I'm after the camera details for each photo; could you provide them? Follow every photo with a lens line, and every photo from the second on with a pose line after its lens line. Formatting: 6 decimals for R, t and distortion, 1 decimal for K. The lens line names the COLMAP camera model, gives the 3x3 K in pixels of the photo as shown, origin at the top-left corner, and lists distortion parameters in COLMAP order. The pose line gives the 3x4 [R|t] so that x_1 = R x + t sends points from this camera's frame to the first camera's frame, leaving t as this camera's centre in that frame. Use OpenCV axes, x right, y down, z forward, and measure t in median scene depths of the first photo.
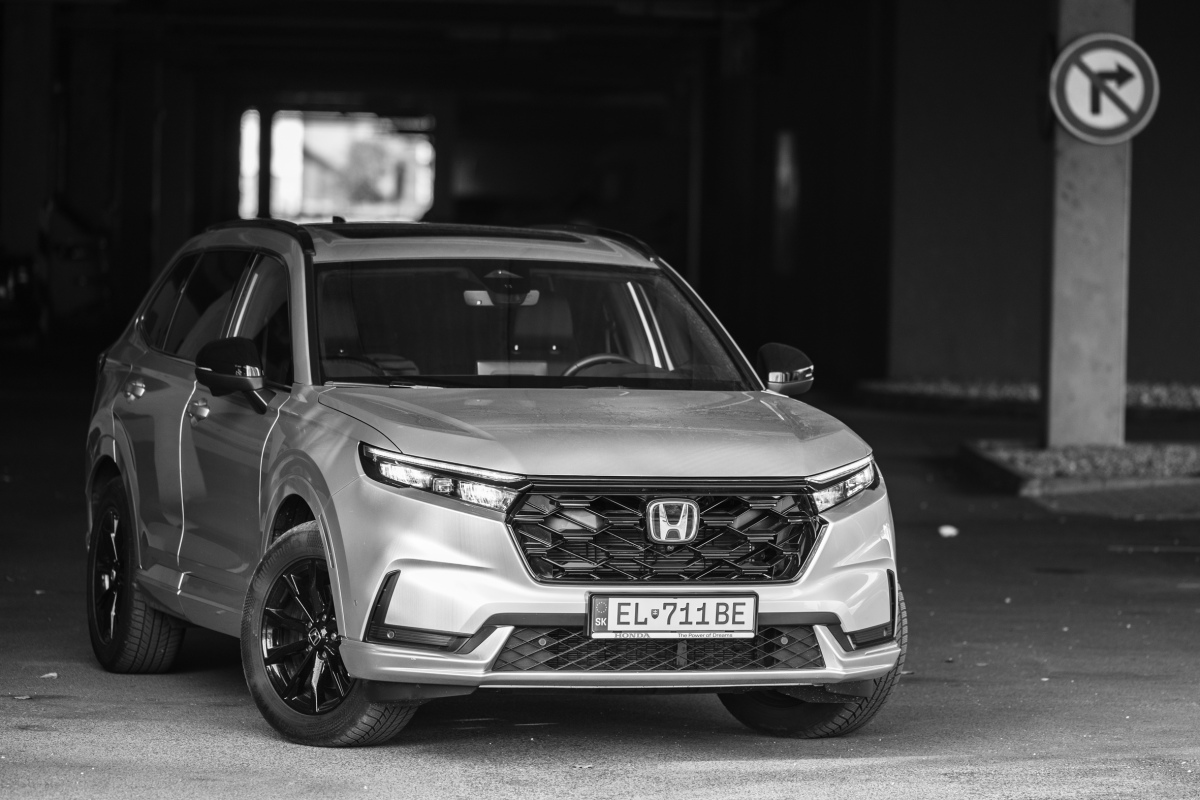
lens RADIAL K [[6874.5, 0, 600.0], [0, 6874.5, 400.0], [0, 0, 1]] dist [0.206081, 4.029866]
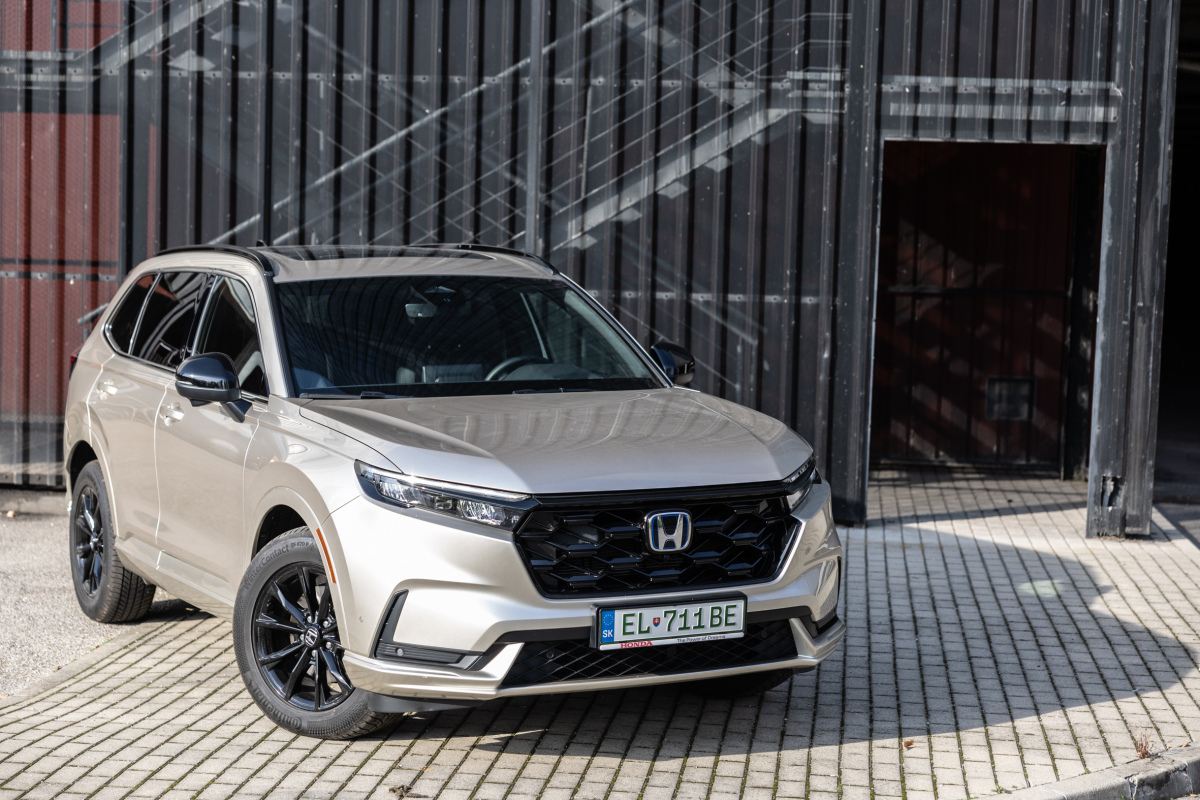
lens RADIAL K [[2574.6, 0, 600.0], [0, 2574.6, 400.0], [0, 0, 1]] dist [-0.061369, -0.253362]
pose [[0.986123, -0.033169, 0.162668, -0.062240], [0.025648, 0.998512, 0.048116, -0.021125], [-0.164022, -0.043276, 0.985507, 0.619907]]
